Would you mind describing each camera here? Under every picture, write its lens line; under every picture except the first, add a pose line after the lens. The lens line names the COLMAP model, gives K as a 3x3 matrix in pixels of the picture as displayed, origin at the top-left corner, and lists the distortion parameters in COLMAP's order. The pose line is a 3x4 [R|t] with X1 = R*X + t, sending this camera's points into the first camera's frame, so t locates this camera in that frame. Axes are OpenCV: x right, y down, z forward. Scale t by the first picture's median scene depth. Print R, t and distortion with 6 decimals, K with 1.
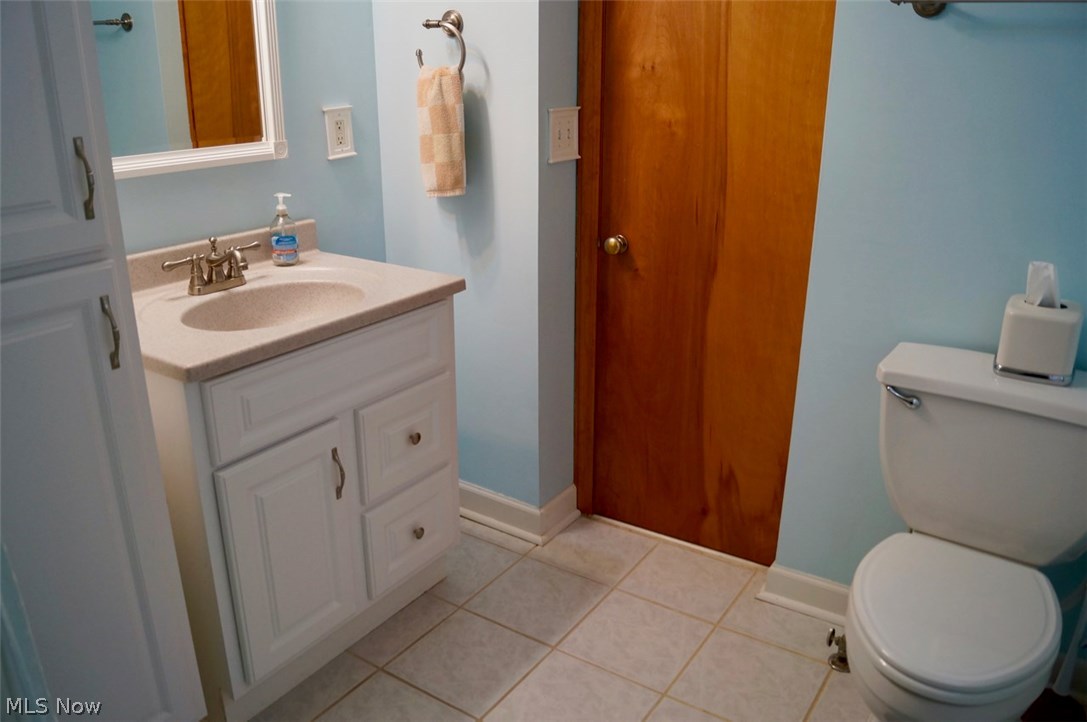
lens RADIAL K [[836.7, 0, 543.5], [0, 836.7, 359.8], [0, 0, 1]] dist [-0.084449, 0.013267]
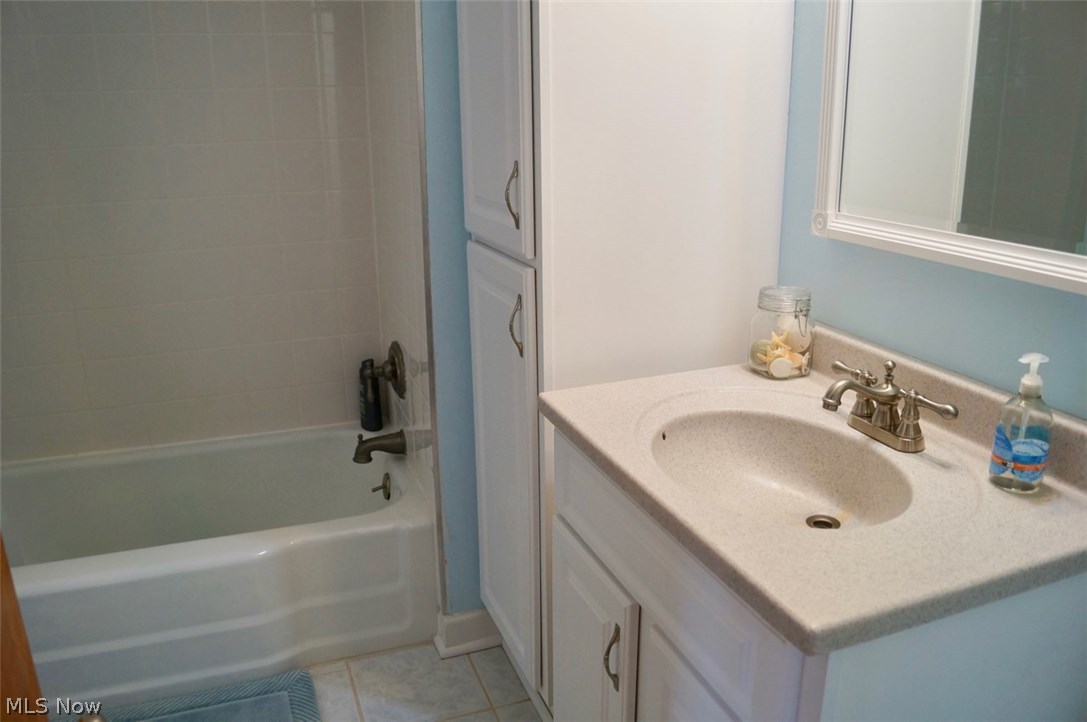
lens RADIAL K [[836.7, 0, 544.0], [0, 836.7, 360.3], [0, 0, 1]] dist [-0.084449, 0.013267]
pose [[-0.573096, 0.247889, -0.781097, 0.260169], [-0.259148, 0.849417, 0.459709, -0.373532], [0.777434, 0.465877, -0.422558, 1.054718]]
